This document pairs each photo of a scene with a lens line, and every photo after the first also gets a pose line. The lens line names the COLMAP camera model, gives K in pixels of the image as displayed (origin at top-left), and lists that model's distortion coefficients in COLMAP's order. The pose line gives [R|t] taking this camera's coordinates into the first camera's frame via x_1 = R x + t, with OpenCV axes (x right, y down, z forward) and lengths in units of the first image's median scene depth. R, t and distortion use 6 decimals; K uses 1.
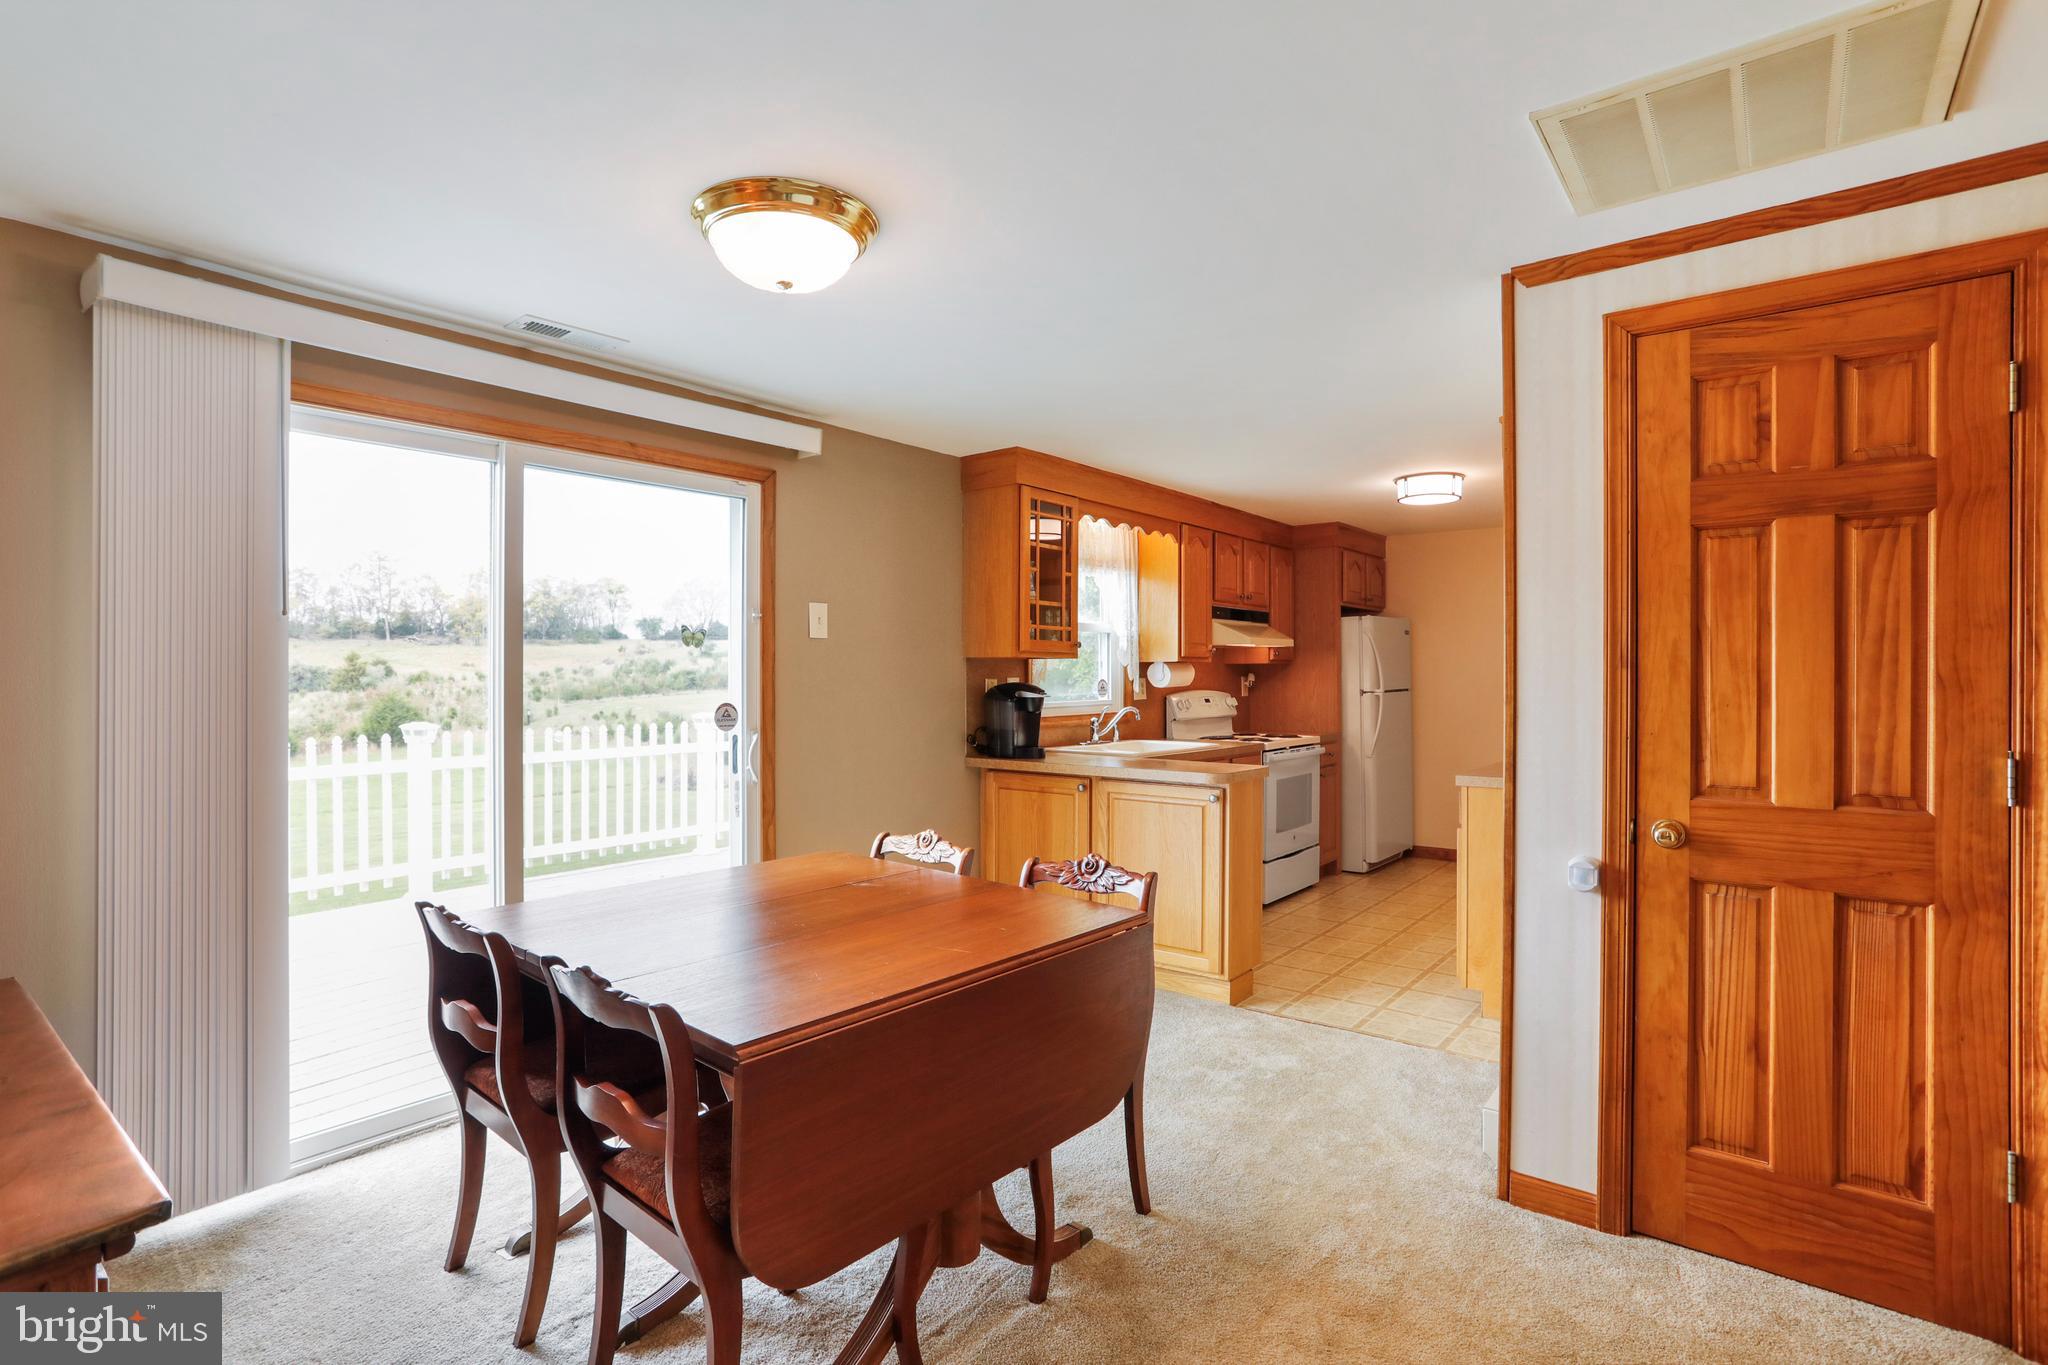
lens RADIAL K [[1006.6, 0, 1016.7], [0, 1006.6, 672.0], [0, 0, 1]] dist [-0.041264, 0.031342]
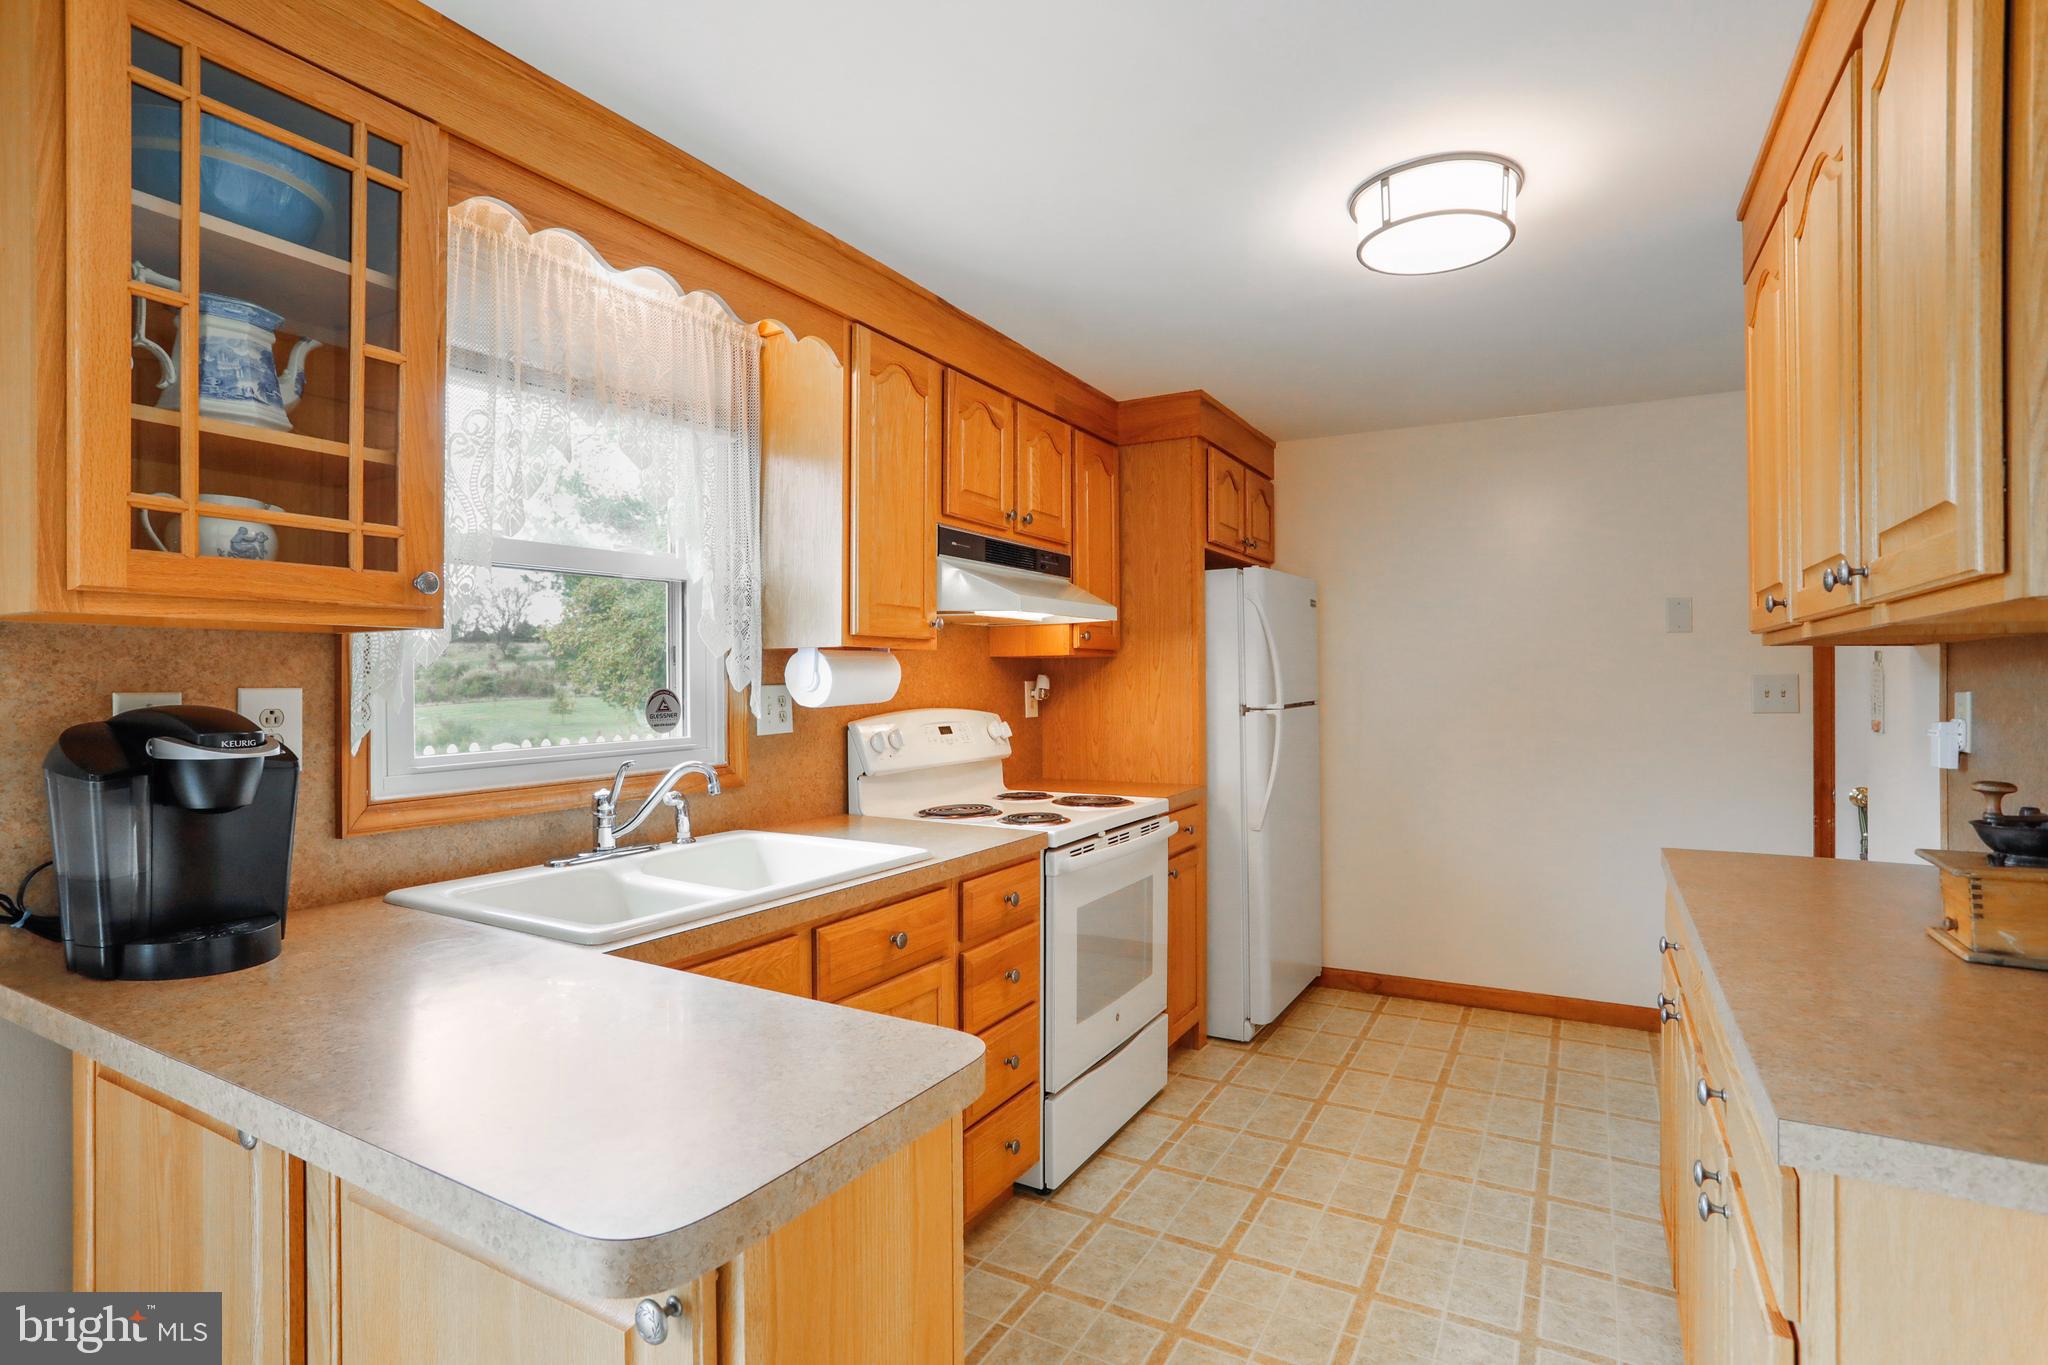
lens RADIAL K [[1006.6, 0, 1016.7], [0, 1006.6, 672.0], [0, 0, 1]] dist [-0.041264, 0.031342]
pose [[0.988697, -0.002088, 0.149914, 0.151828], [0.002696, 0.999989, -0.003853, 0.002037], [-0.149904, 0.004214, 0.988692, 0.513256]]
